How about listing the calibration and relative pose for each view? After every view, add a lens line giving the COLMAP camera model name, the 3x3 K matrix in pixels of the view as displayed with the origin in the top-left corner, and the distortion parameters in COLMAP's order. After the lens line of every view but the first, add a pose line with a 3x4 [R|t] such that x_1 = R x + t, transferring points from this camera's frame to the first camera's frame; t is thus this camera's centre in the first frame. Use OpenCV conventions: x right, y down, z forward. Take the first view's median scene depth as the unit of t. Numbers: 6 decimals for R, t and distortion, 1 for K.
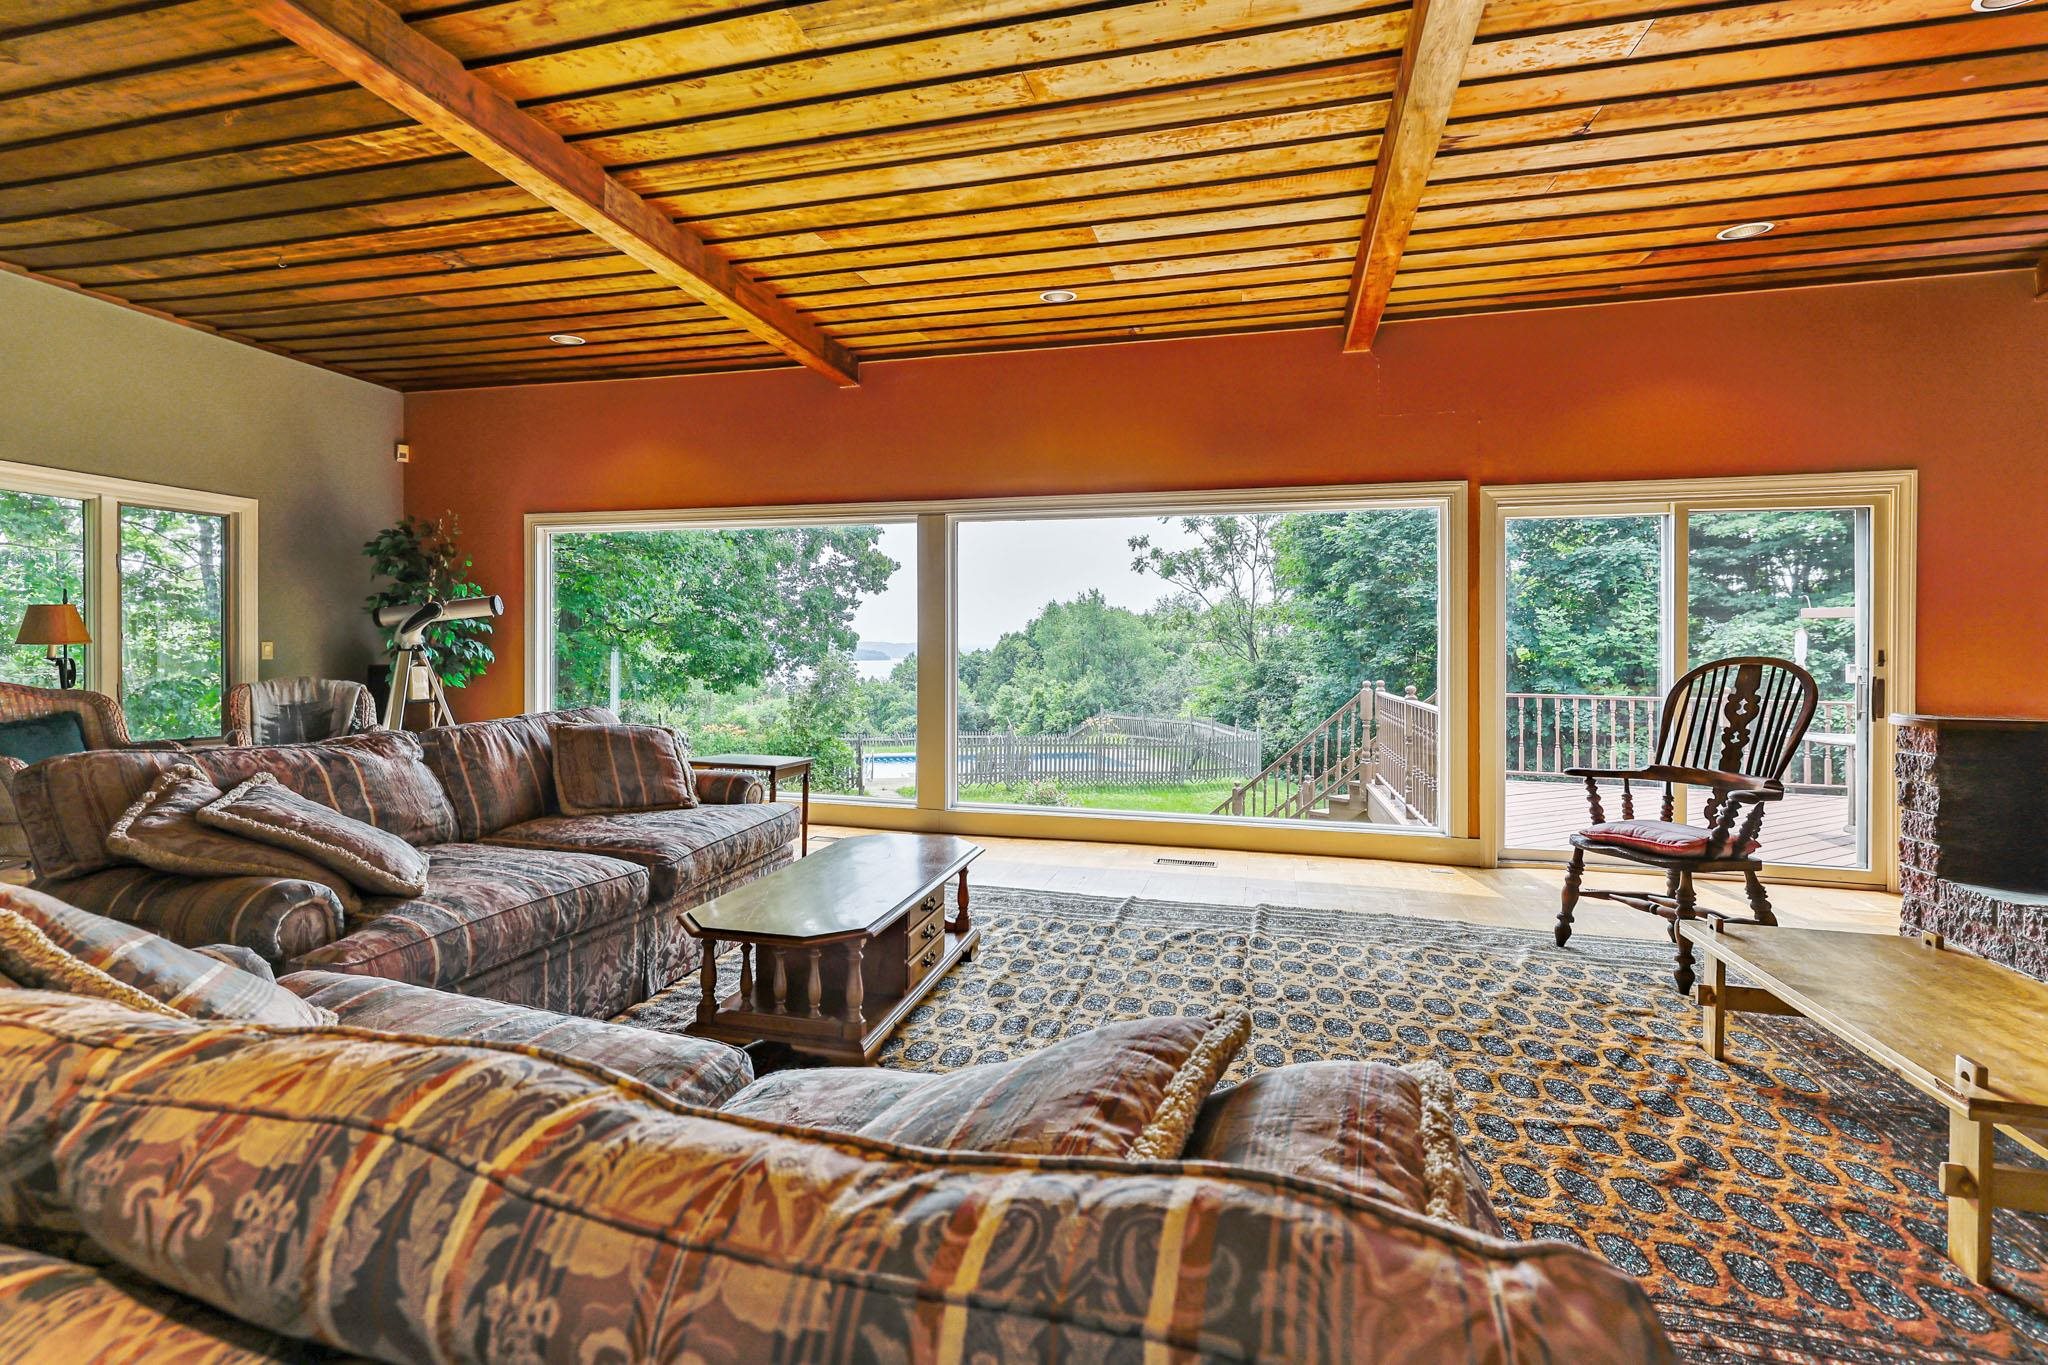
lens RADIAL K [[930.7, 0, 1028.9], [0, 930.7, 671.9], [0, 0, 1]] dist [0.002387, 0.000131]
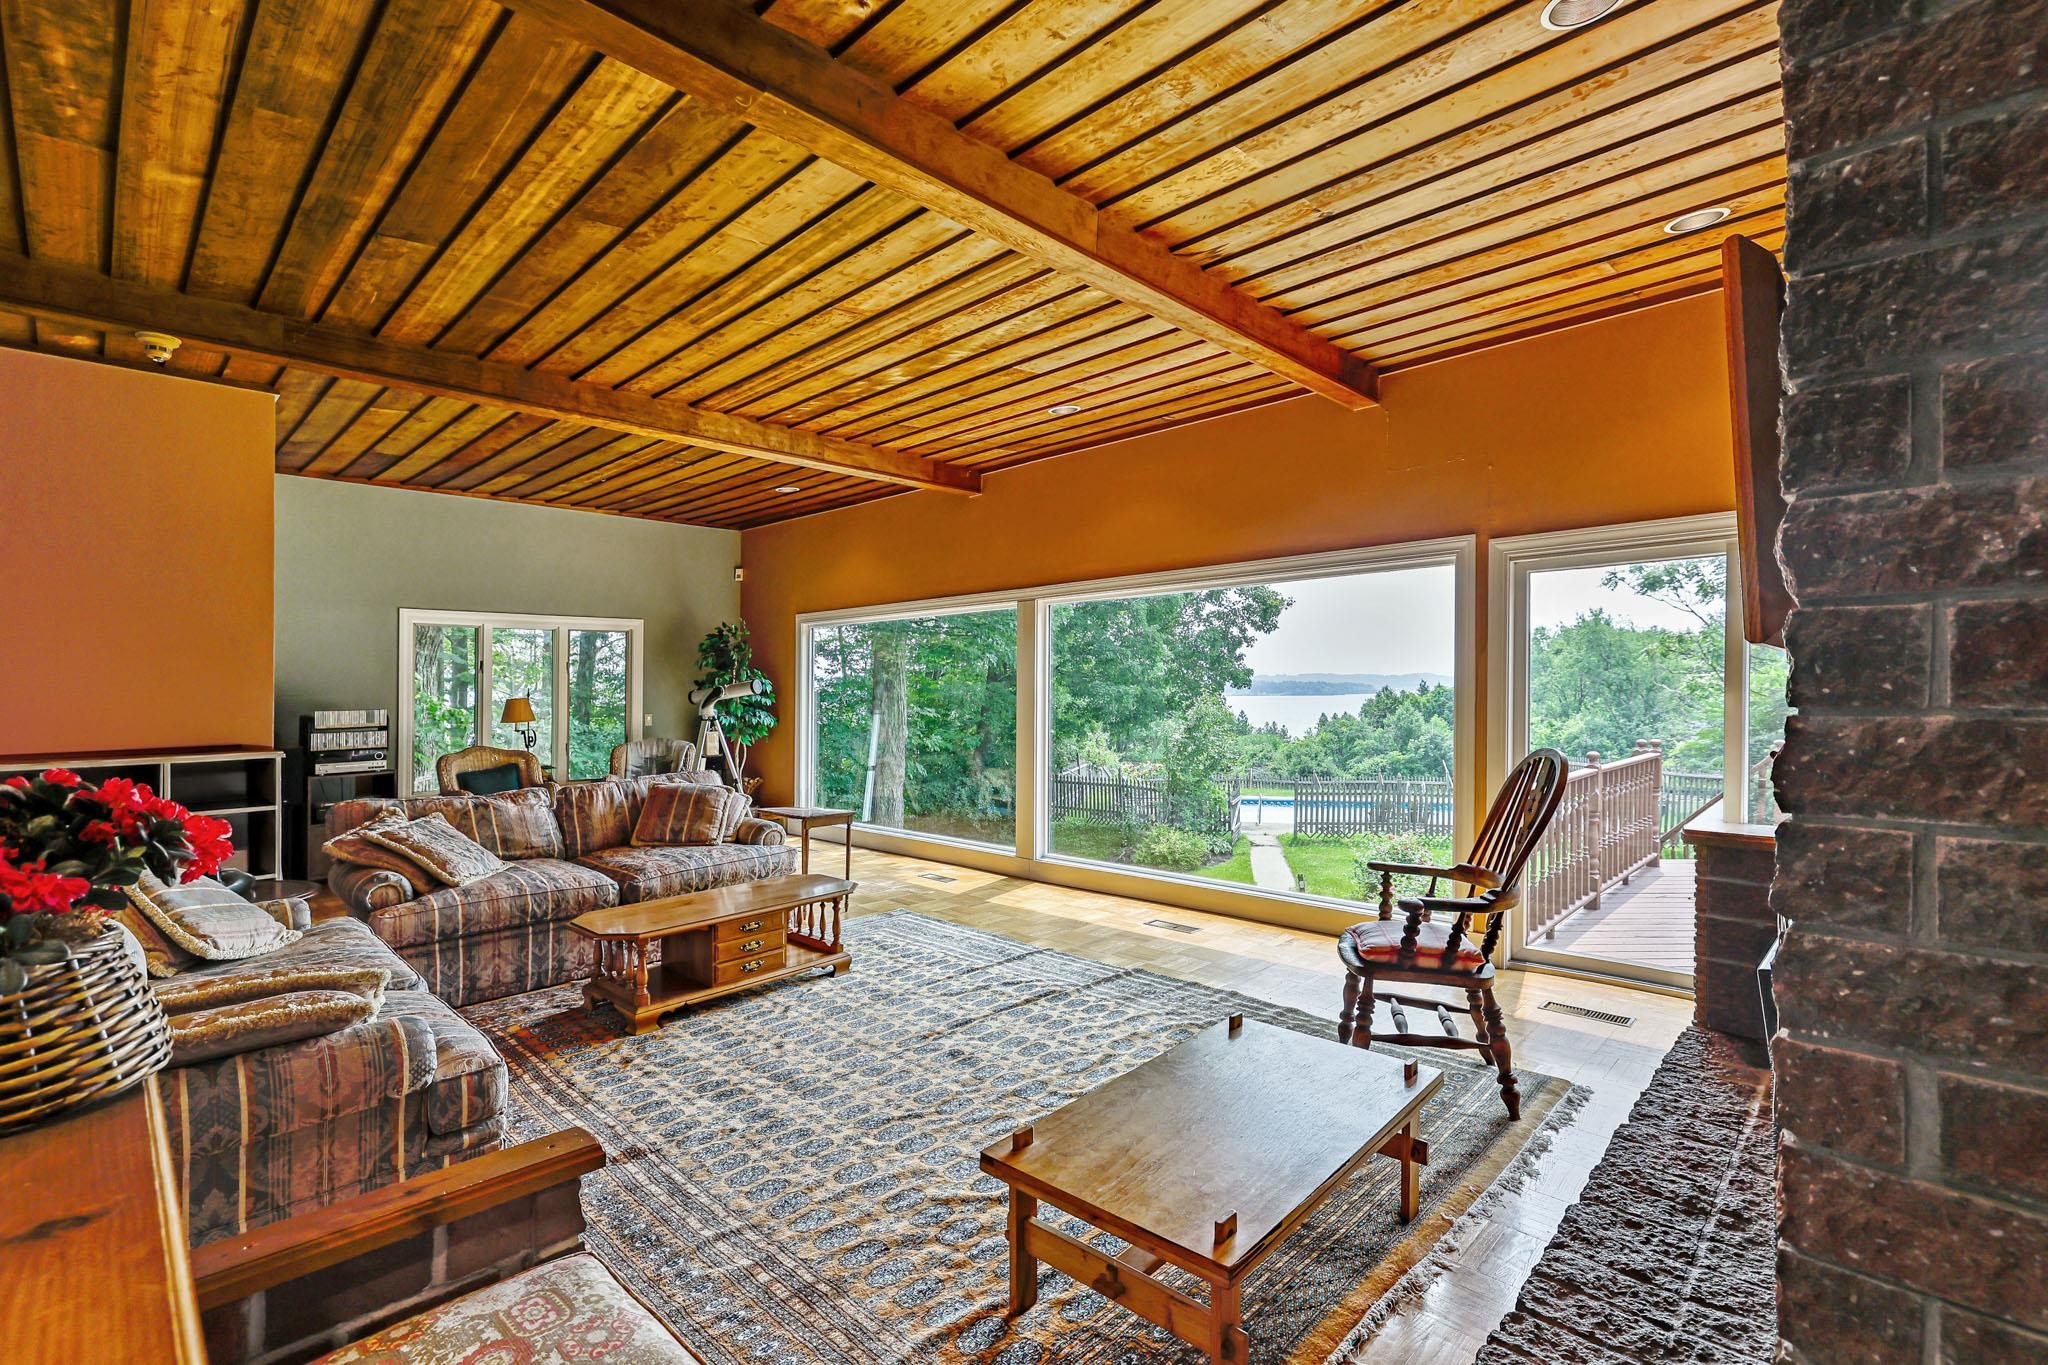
lens RADIAL K [[948.8, 0, 1010.0], [0, 948.8, 683.3], [0, 0, 1]] dist [0.000765, -0.000181]
pose [[0.862881, -0.023568, -0.504857, 0.588332], [0.011104, 0.999555, -0.027683, -0.043567], [0.505285, 0.018281, 0.862759, -0.021937]]
